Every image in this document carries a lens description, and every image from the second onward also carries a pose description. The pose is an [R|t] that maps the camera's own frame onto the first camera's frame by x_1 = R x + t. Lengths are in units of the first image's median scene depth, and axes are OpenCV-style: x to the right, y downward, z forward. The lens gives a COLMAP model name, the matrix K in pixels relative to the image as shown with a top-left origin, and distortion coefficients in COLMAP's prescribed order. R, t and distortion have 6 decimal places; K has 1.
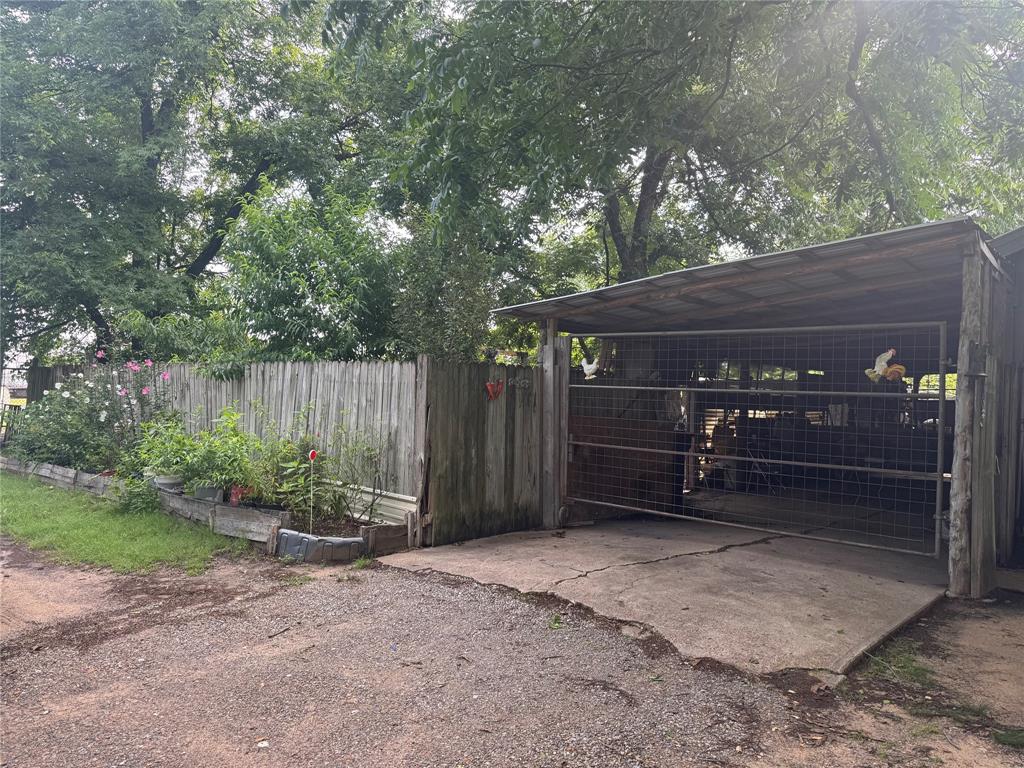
lens RADIAL K [[704.5, 0, 512.0], [0, 704.5, 384.0], [0, 0, 1]] dist [0.103211, -0.116865]
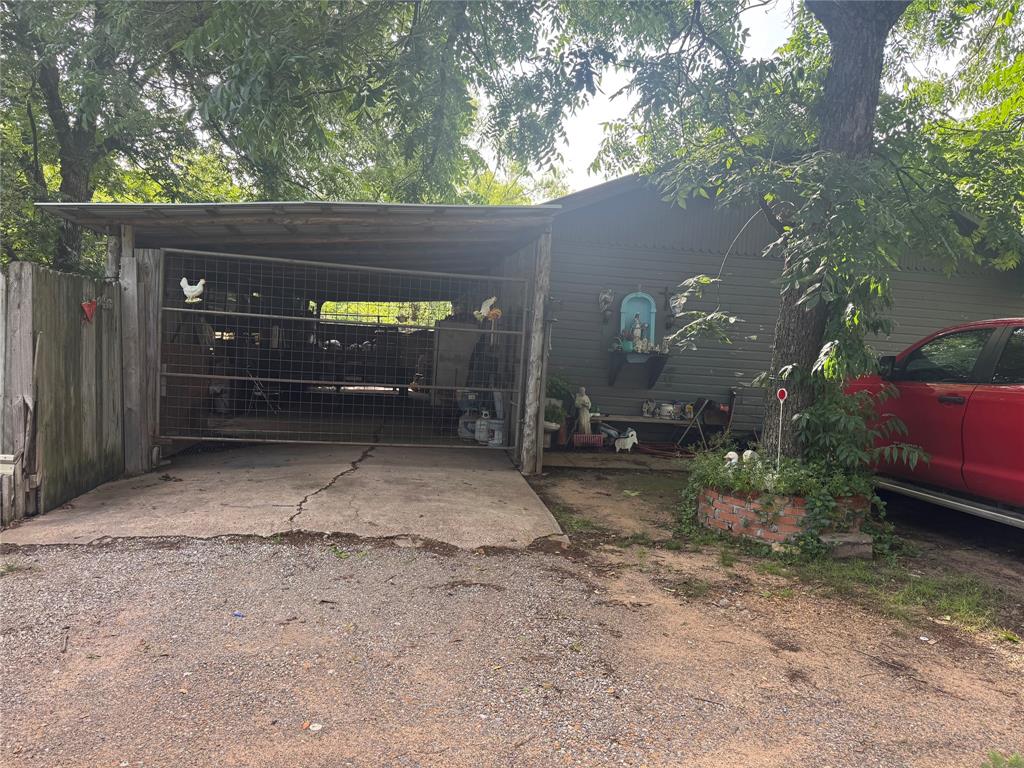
lens RADIAL K [[704.5, 0, 512.0], [0, 704.5, 384.0], [0, 0, 1]] dist [0.103211, -0.116865]
pose [[0.643160, -0.040989, 0.764634, -0.469638], [-0.048455, 0.994386, 0.094062, -0.013530], [-0.764197, -0.097547, 0.637563, 0.151664]]
